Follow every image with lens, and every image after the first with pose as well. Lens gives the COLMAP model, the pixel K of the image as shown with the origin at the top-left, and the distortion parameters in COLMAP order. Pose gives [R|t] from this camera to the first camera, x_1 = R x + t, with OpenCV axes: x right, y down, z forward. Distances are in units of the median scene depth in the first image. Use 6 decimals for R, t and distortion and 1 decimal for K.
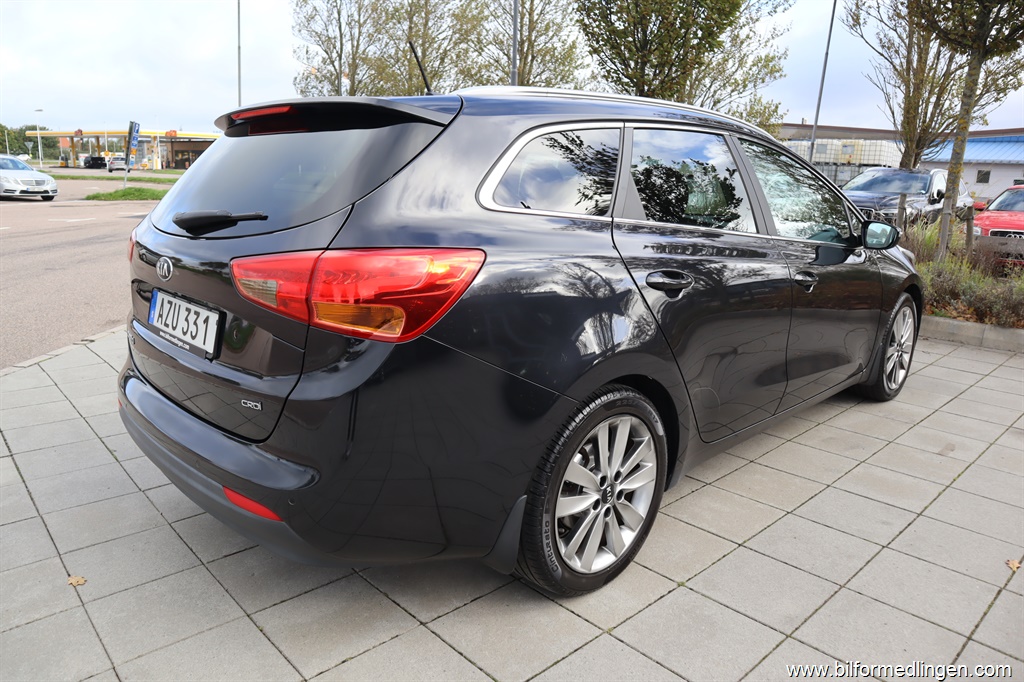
lens RADIAL K [[707.7, 0, 512.0], [0, 707.7, 341.0], [0, 0, 1]] dist [-0.137240, 0.090249]
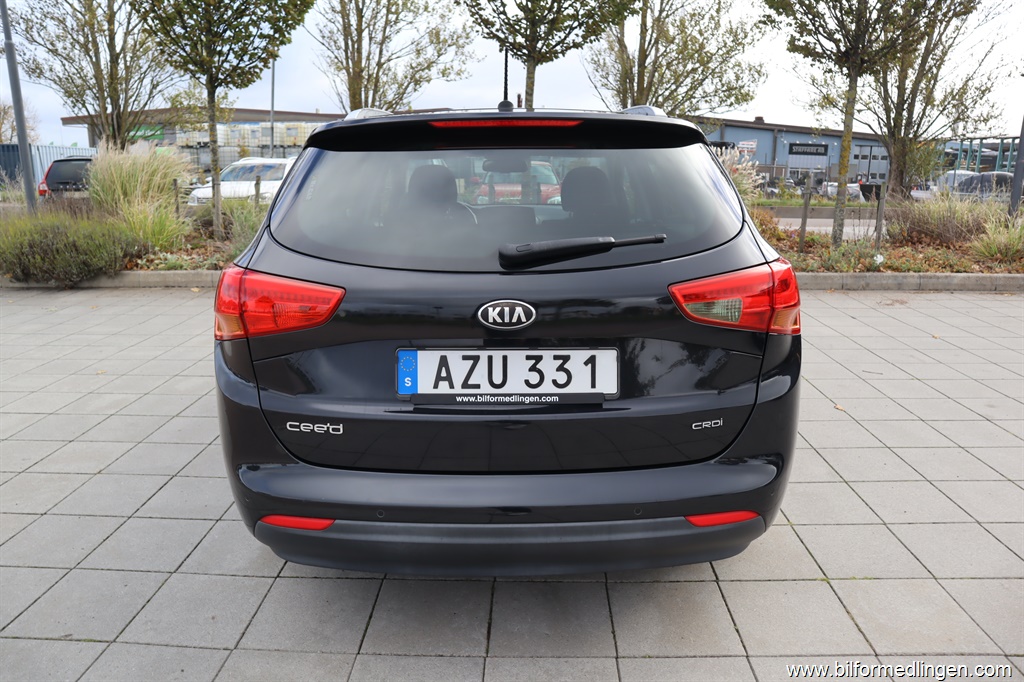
lens RADIAL K [[707.7, 0, 512.0], [0, 707.7, 341.0], [0, 0, 1]] dist [-0.137240, 0.090249]
pose [[0.673595, -0.193686, 0.713271, -1.021767], [0.174585, 0.979439, 0.101090, -0.145607], [-0.718185, 0.056433, 0.693560, 0.387685]]
